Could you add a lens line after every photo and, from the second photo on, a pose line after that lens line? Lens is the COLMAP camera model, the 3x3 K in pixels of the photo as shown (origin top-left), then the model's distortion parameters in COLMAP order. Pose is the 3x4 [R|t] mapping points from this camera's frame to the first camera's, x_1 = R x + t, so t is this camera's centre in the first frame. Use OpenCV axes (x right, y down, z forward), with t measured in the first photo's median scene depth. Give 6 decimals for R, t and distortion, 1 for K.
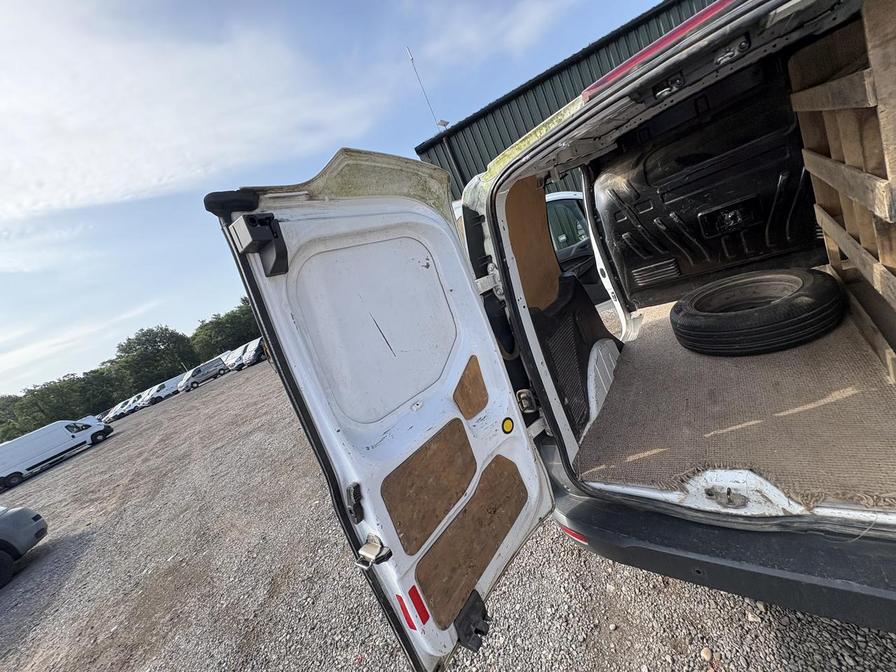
lens RADIAL K [[356.2, 0, 446.5], [0, 356.2, 338.0], [0, 0, 1]] dist [0.000690, -0.000014]
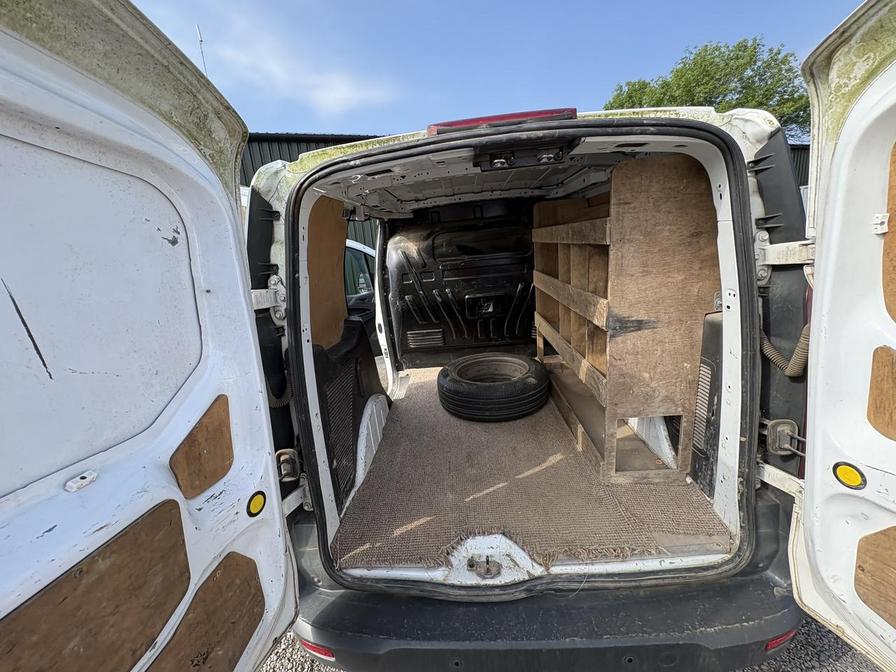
lens RADIAL K [[356.2, 0, 446.5], [0, 356.2, 338.0], [0, 0, 1]] dist [0.000690, -0.000014]
pose [[0.774971, 0.208044, 0.596773, -0.017619], [-0.118155, 0.975310, -0.186572, 0.018118], [-0.620854, 0.074076, 0.780418, 0.192001]]
